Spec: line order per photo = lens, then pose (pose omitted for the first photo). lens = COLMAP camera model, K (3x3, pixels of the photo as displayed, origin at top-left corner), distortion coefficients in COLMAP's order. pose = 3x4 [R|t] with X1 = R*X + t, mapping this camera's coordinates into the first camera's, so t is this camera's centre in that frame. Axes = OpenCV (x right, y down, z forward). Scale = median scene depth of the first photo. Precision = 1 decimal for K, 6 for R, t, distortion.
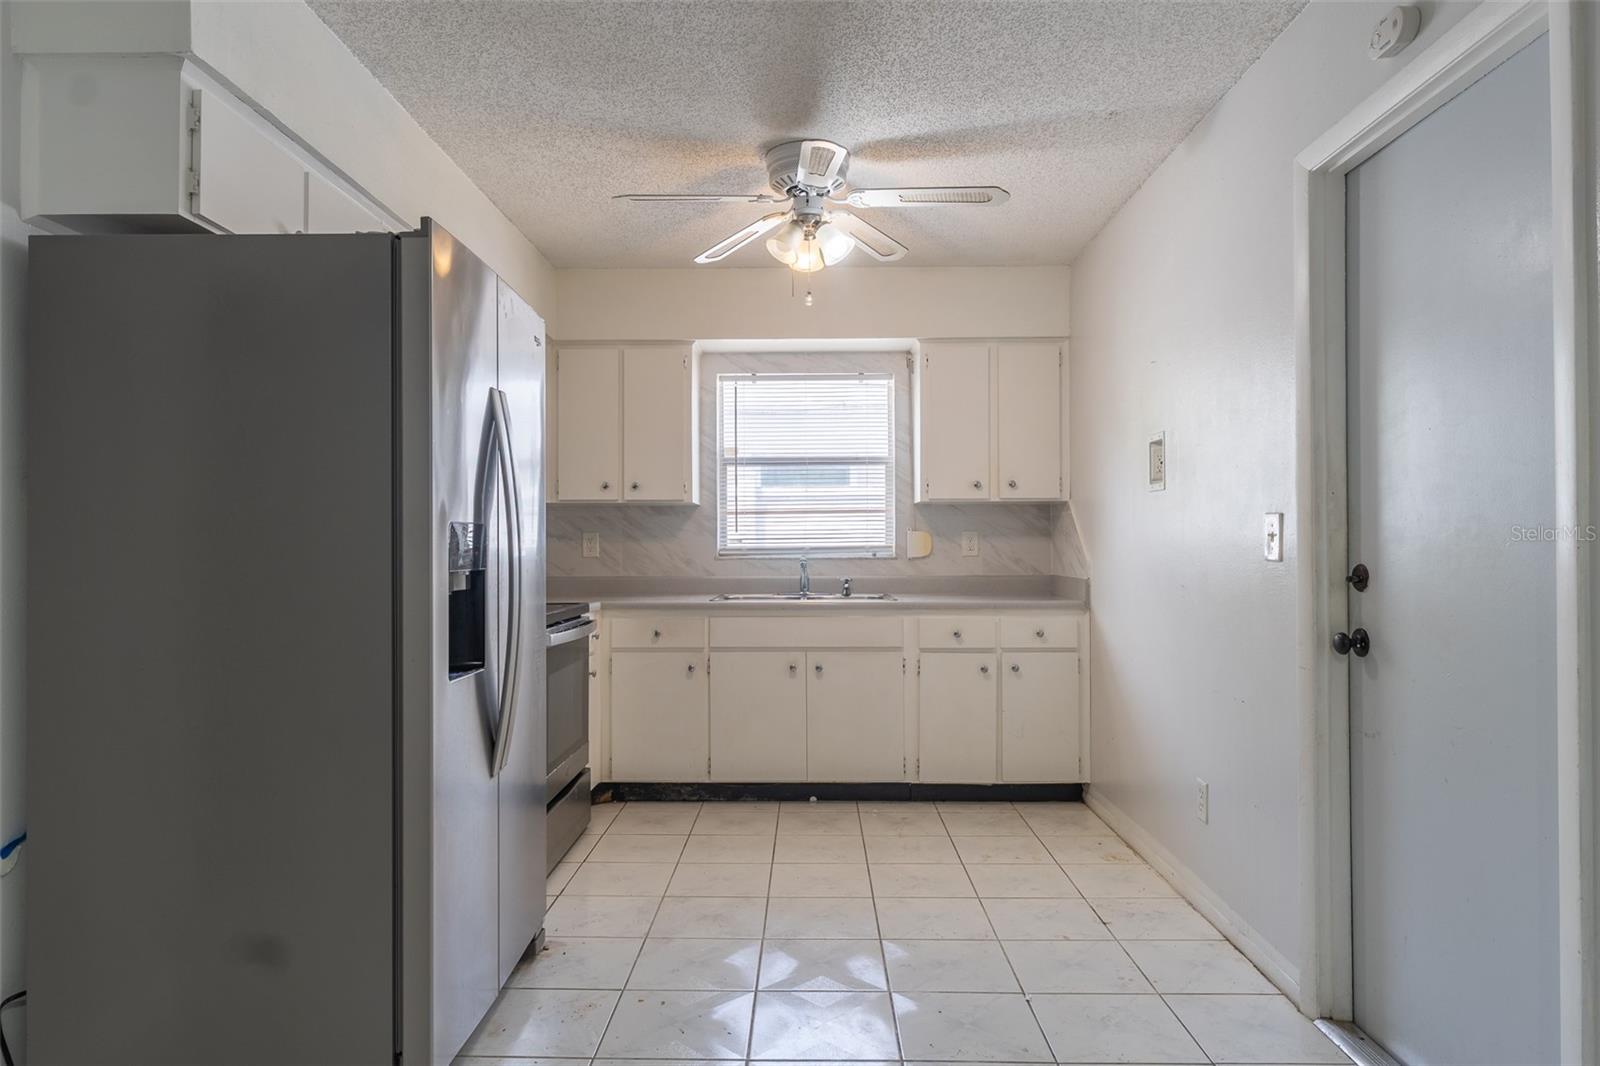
lens RADIAL K [[985.2, 0, 799.0], [0, 985.2, 536.7], [0, 0, 1]] dist [-0.001302, -0.000497]
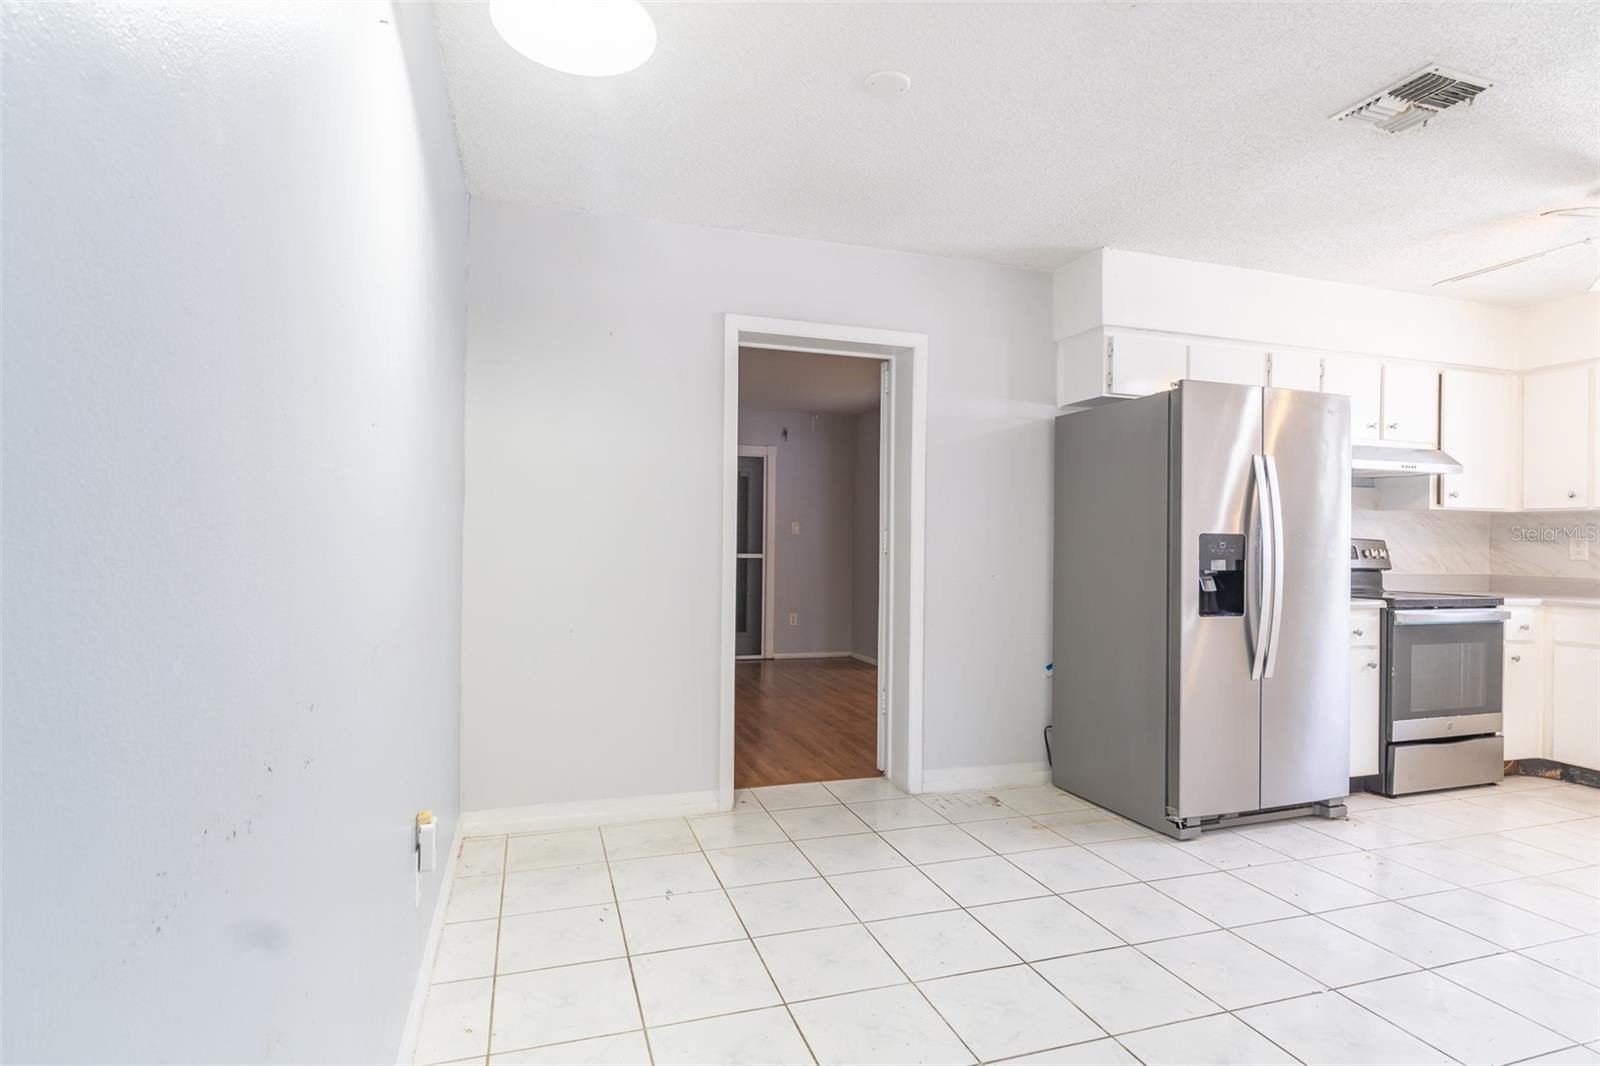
lens RADIAL K [[810.0, 0, 797.9], [0, 810.0, 536.4], [0, 0, 1]] dist [0.000146, -0.001919]
pose [[0.326257, 0.000945, -0.945280, 0.398039], [-0.002790, 0.999996, 0.000036, -0.003473], [0.945277, 0.002626, 0.326259, -0.113324]]
